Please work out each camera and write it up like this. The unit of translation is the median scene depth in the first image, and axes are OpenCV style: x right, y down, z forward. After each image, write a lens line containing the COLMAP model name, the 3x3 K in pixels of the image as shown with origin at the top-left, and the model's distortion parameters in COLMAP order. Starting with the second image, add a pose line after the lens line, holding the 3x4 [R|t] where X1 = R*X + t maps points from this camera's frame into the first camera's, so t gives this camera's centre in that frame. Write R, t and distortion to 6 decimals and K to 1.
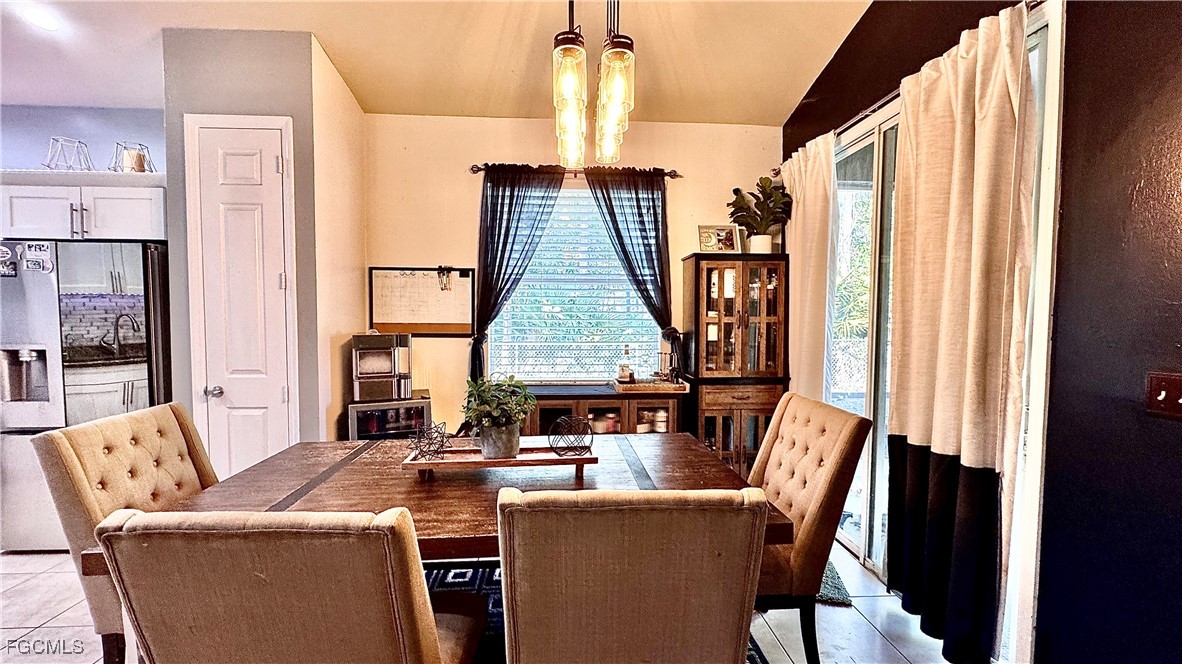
lens RADIAL K [[479.2, 0, 570.7], [0, 479.2, 335.1], [0, 0, 1]] dist [0.001351, -0.000038]
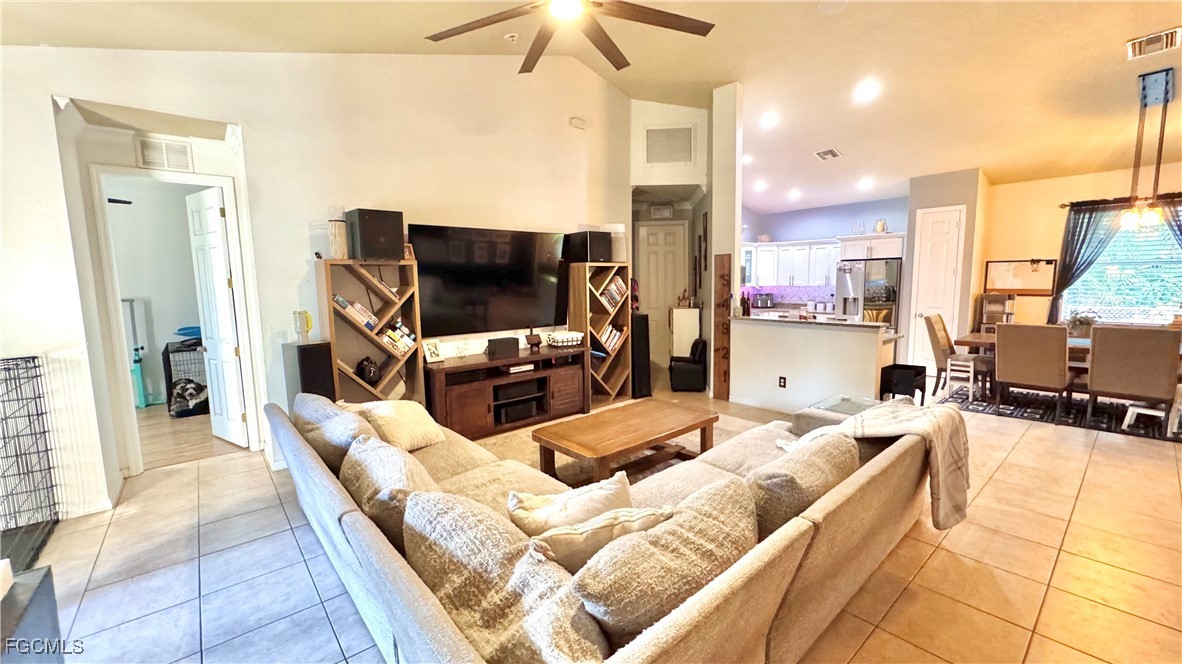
lens RADIAL K [[471.9, 0, 591.0], [0, 471.9, 332.0], [0, 0, 1]] dist [0.000500, -0.000050]
pose [[0.587369, 0.072509, -0.806065, 0.235852], [-0.014831, 0.996776, 0.078857, 0.023865], [0.809184, -0.034363, 0.586550, -1.565405]]
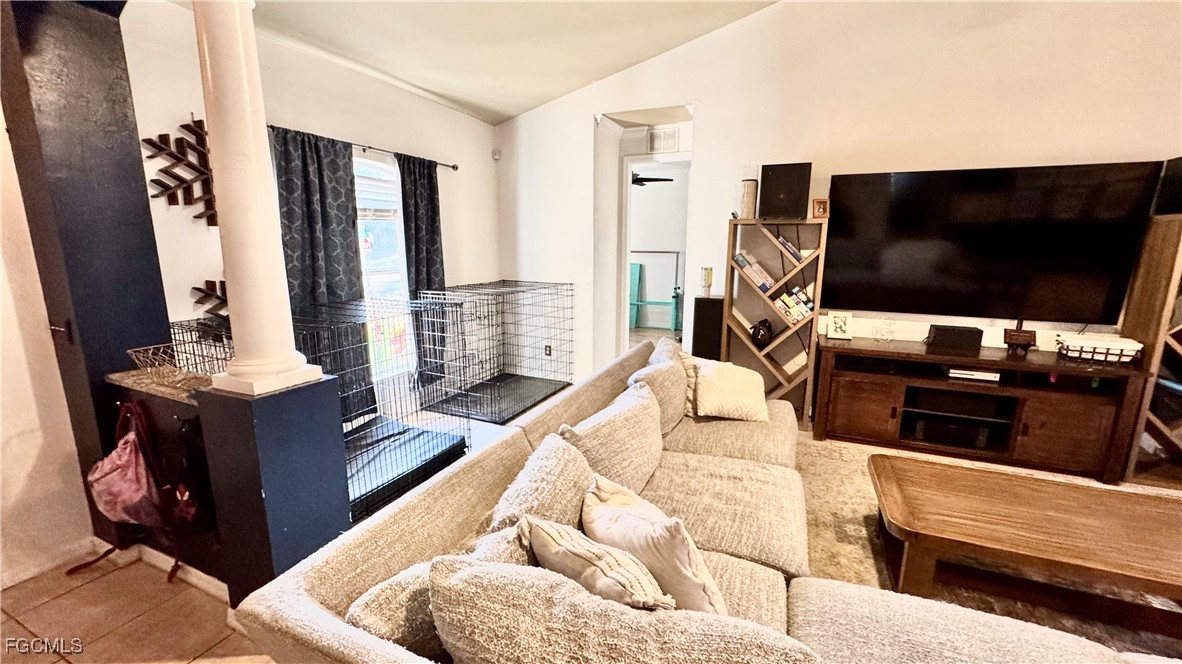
lens RADIAL K [[471.9, 0, 591.0], [0, 471.9, 332.0], [0, 0, 1]] dist [0.000500, -0.000050]
pose [[-0.473811, 0.154178, -0.867025, 0.176757], [-0.049599, 0.978320, 0.201073, 0.005704], [0.879228, 0.138275, -0.455892, -1.162967]]
